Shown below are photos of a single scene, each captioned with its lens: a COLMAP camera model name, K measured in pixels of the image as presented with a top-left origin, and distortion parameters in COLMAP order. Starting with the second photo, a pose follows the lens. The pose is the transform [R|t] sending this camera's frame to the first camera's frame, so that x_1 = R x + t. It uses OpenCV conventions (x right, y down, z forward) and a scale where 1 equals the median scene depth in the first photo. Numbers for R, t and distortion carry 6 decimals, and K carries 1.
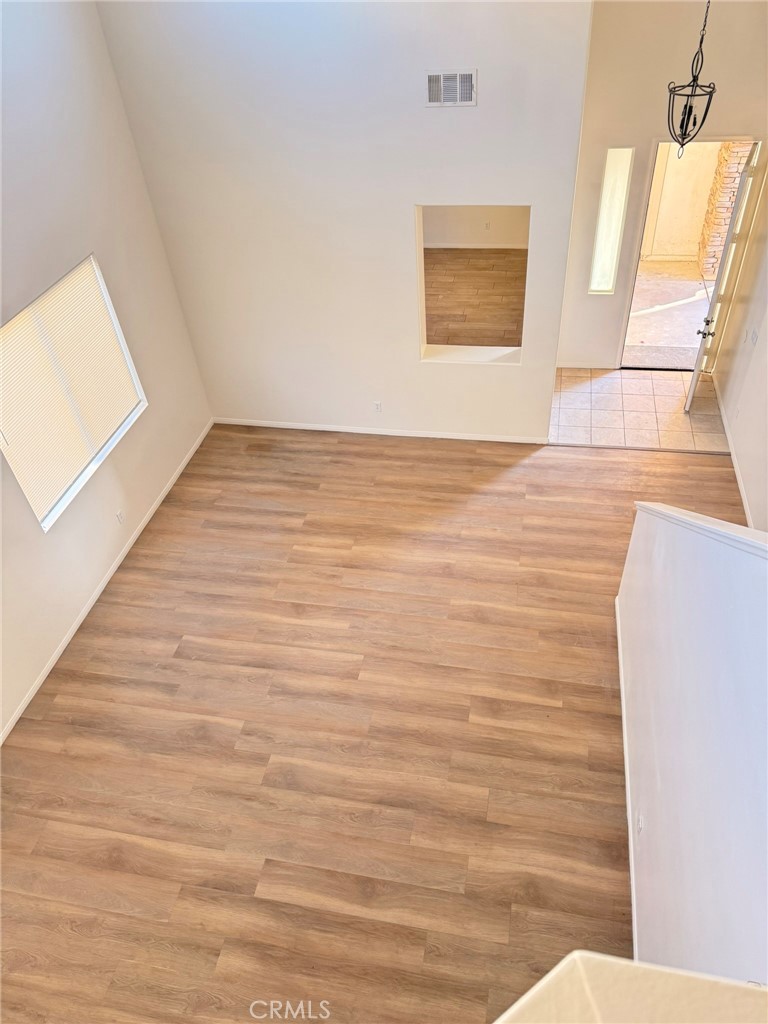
lens RADIAL K [[722.9, 0, 385.5], [0, 722.9, 513.8], [0, 0, 1]] dist [0.048447, -0.004490]
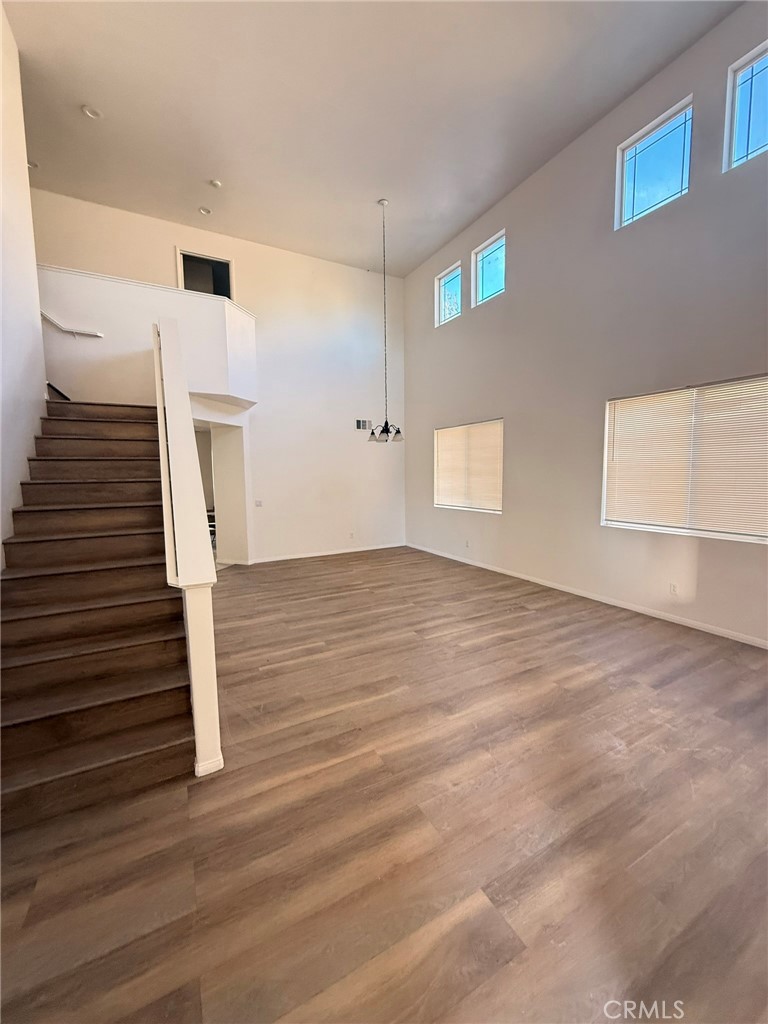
lens RADIAL K [[408.8, 0, 385.3], [0, 408.8, 511.5], [0, 0, 1]] dist [-0.001105, 0.000075]
pose [[-0.767219, 0.137331, -0.626511, 0.379734], [-0.373133, 0.698929, 0.610139, -0.312014], [0.521678, 0.701882, -0.484989, 1.027685]]
